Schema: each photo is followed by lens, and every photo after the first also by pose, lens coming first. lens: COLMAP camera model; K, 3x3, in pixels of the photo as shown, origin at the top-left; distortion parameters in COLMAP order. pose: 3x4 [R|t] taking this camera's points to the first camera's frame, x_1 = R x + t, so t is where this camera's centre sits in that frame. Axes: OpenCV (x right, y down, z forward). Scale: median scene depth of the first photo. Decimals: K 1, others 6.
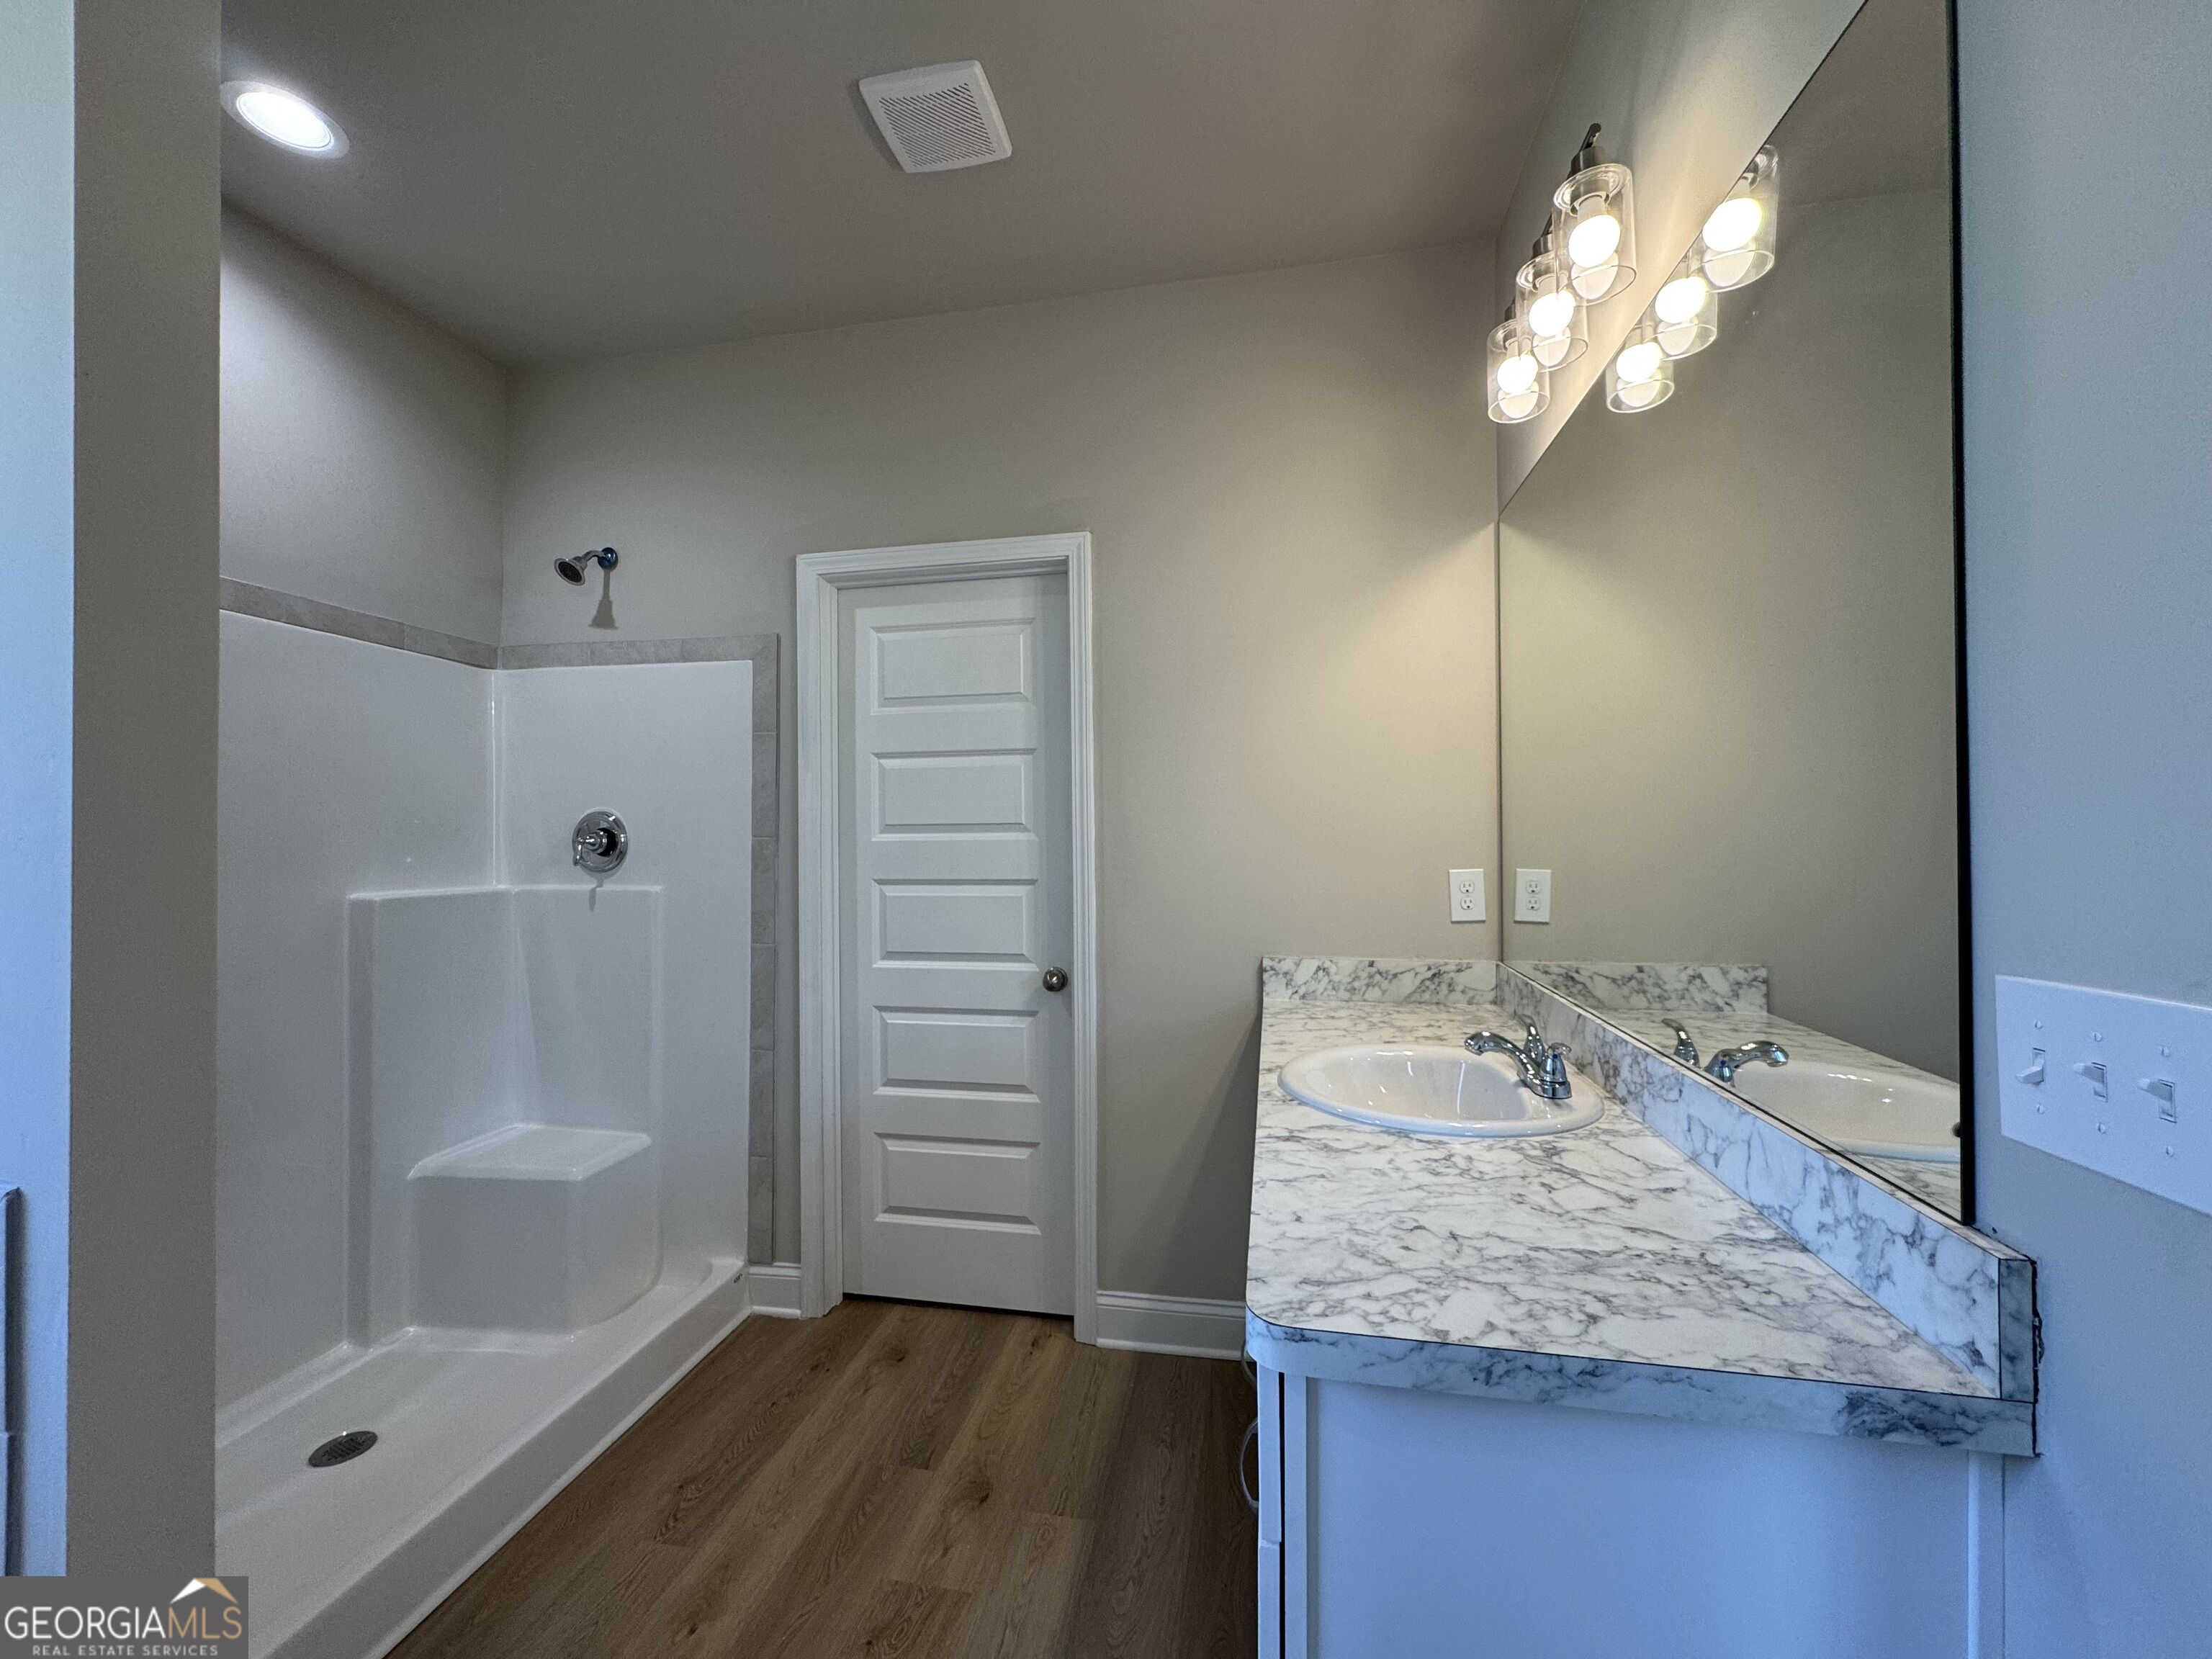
lens RADIAL K [[858.3, 0, 1106.0], [0, 858.3, 829.5], [0, 0, 1]] dist [-0.000278, -0.000155]
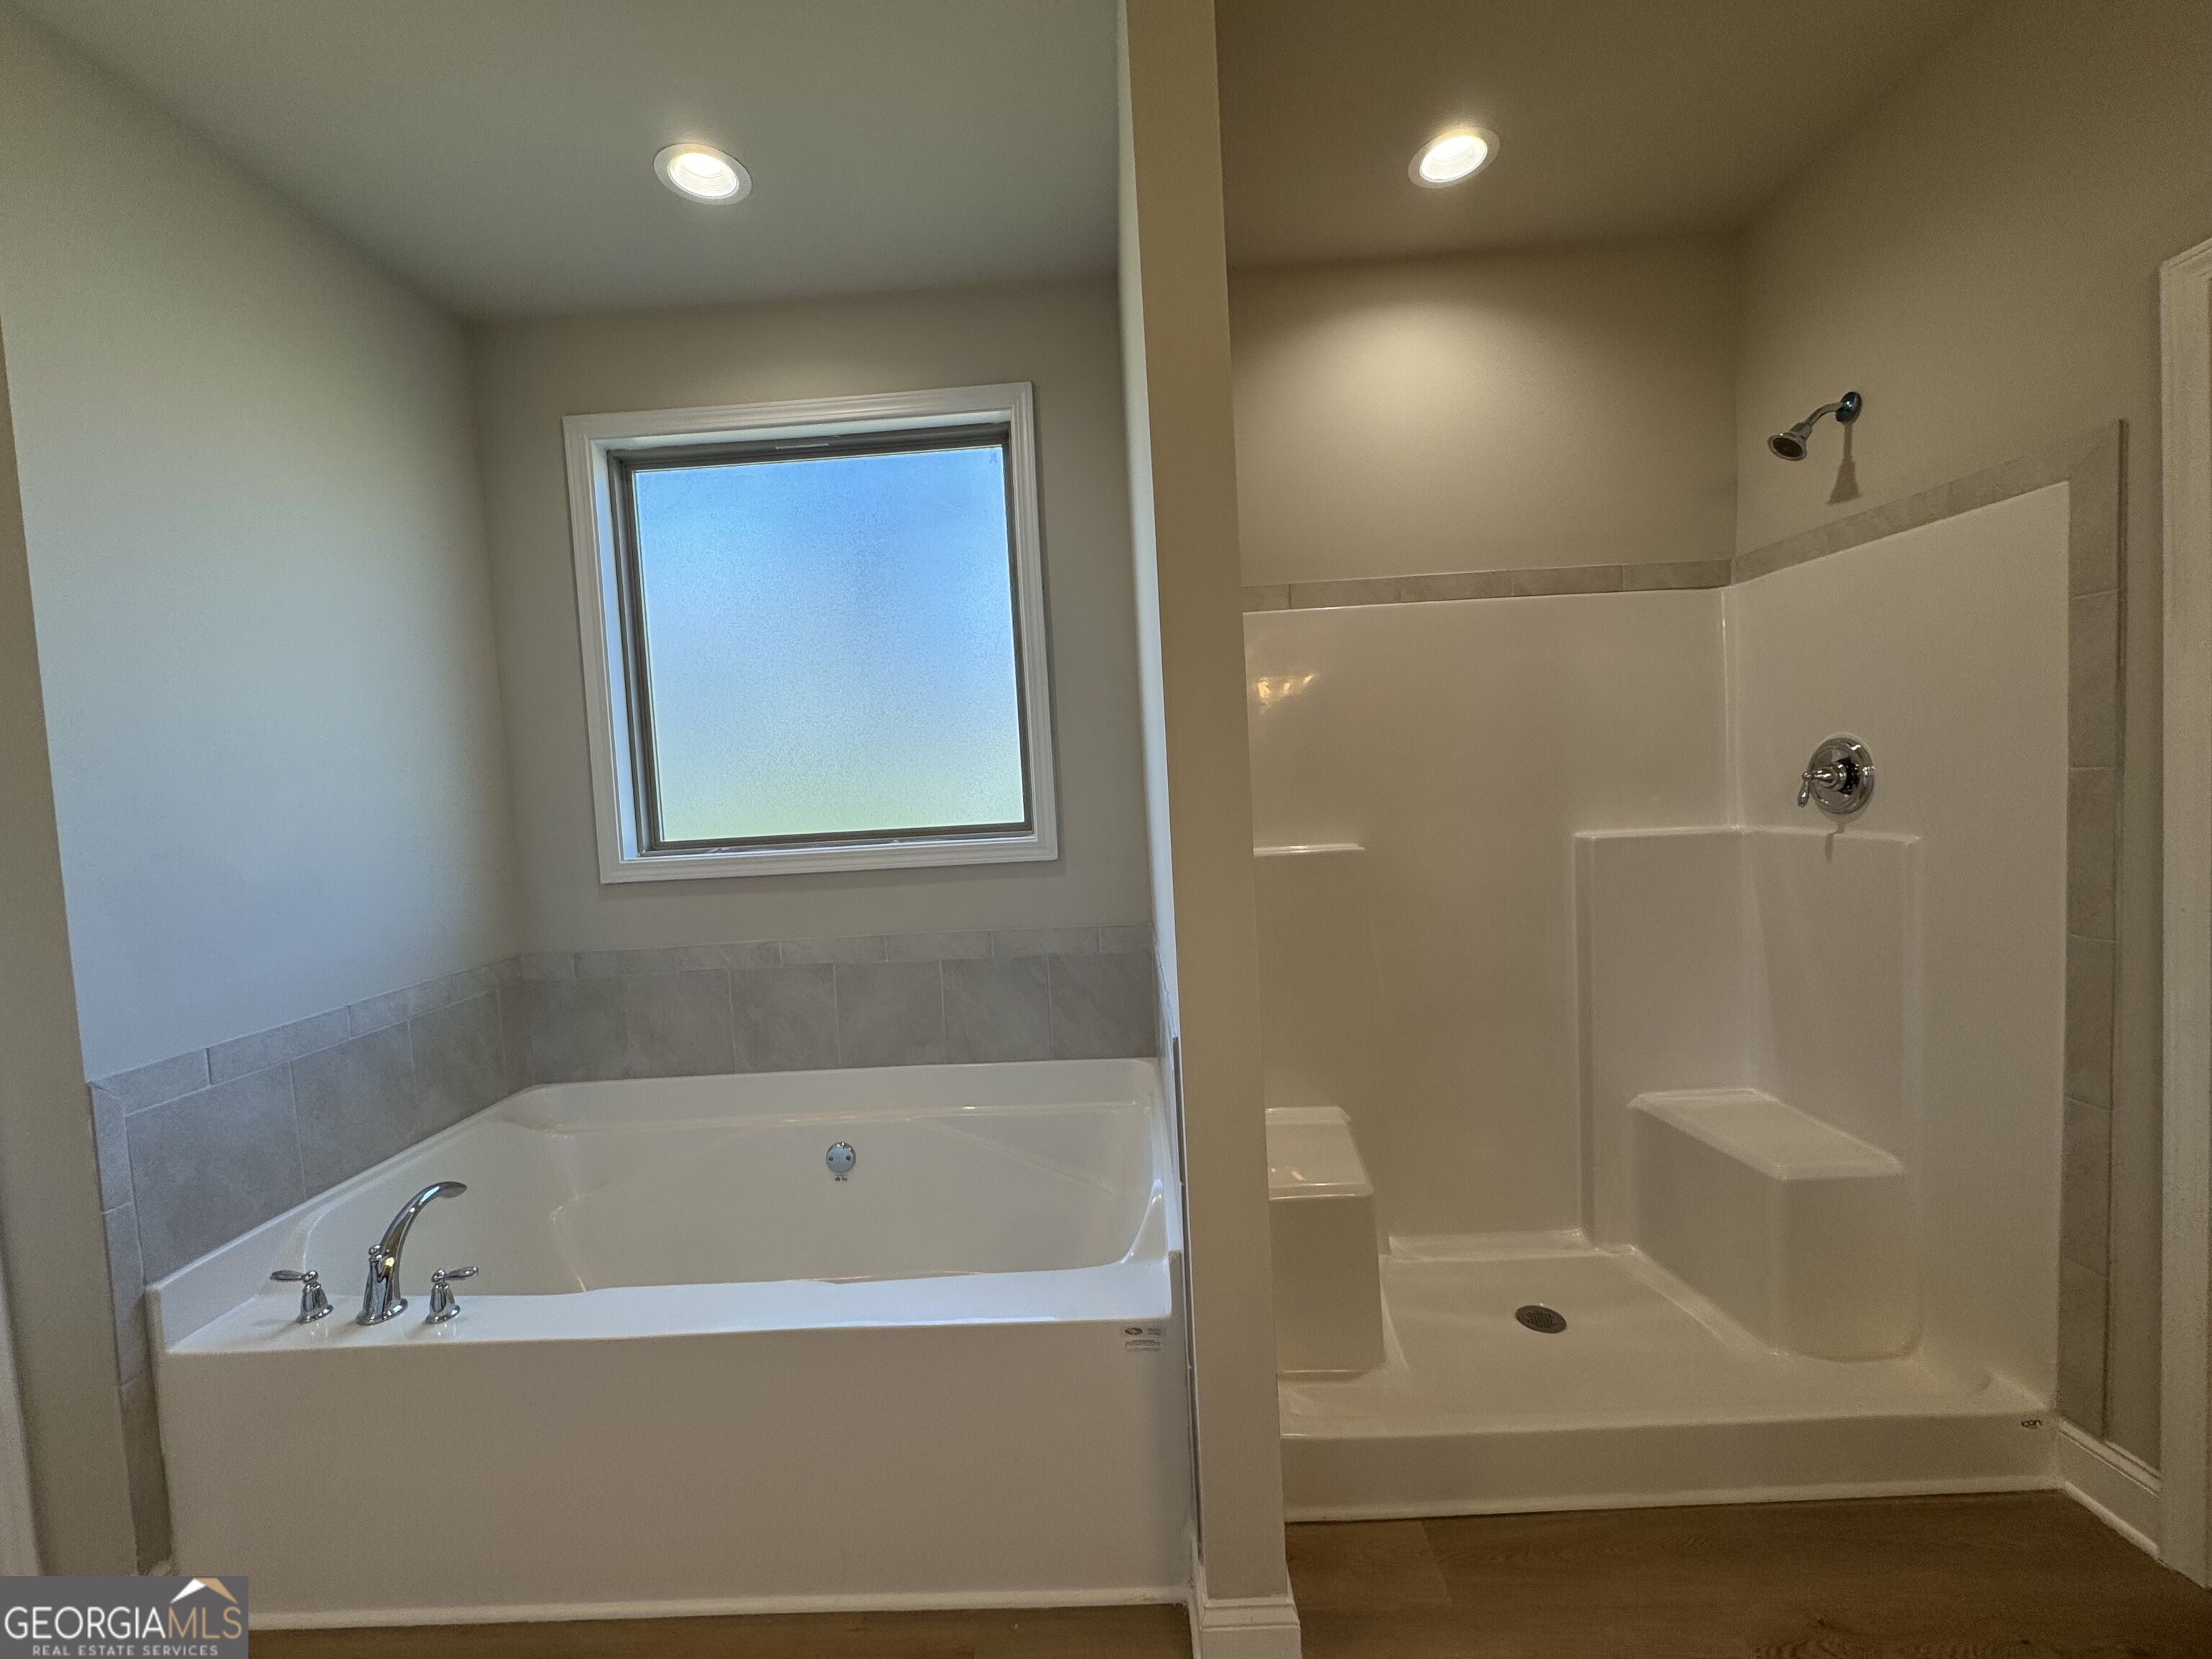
lens RADIAL K [[877.3, 0, 1106.0], [0, 877.3, 829.5], [0, 0, 1]] dist [-0.001835, -0.000317]
pose [[0.180065, 0.043937, -0.982673, 0.103474], [0.057341, 0.996834, 0.055077, -0.023329], [0.981982, -0.066265, 0.176975, 0.212060]]
